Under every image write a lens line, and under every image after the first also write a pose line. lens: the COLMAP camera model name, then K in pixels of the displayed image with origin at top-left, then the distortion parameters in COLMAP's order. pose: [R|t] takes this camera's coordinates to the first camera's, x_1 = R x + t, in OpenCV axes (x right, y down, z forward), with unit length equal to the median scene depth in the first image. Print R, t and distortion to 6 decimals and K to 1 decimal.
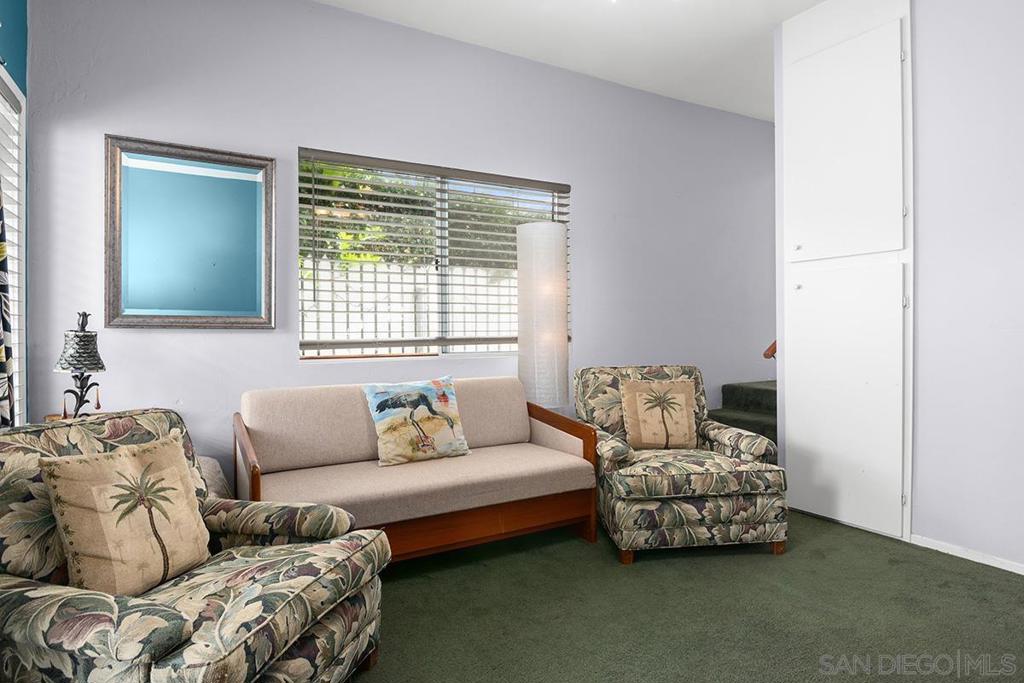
lens RADIAL K [[587.3, 0, 515.7], [0, 587.3, 336.1], [0, 0, 1]] dist [0.002657, -0.000500]
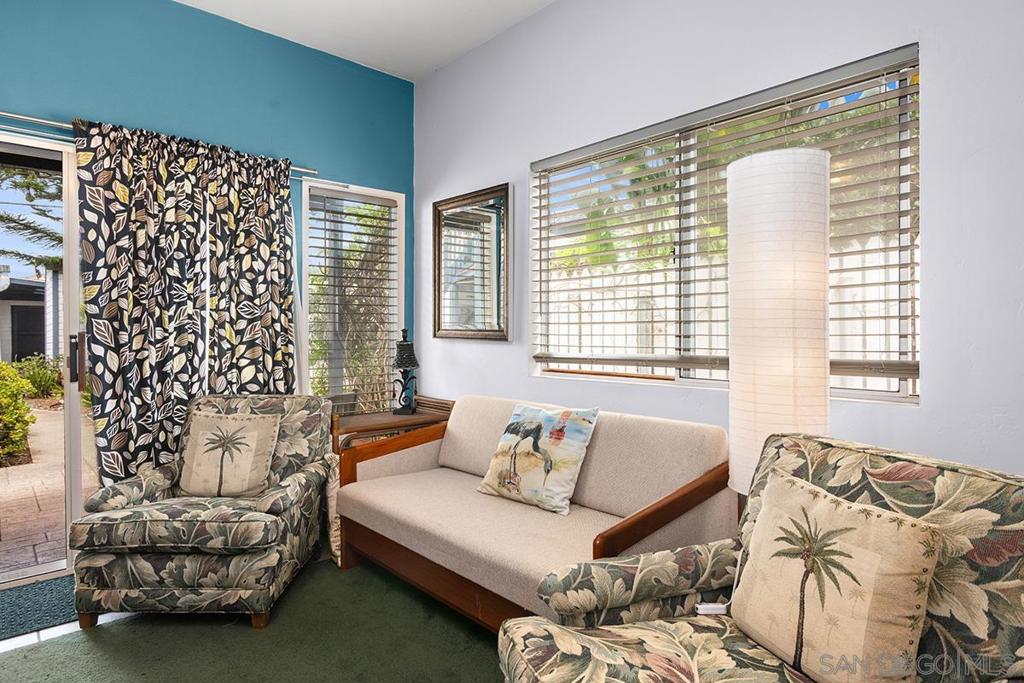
lens RADIAL K [[587.3, 0, 515.1], [0, 587.3, 338.9], [0, 0, 1]] dist [0.002657, -0.000500]
pose [[0.196806, 0.022981, -0.980173, 0.595972], [-0.005179, 0.999736, 0.022400, -0.037794], [0.980429, 0.000668, 0.196873, 0.733024]]
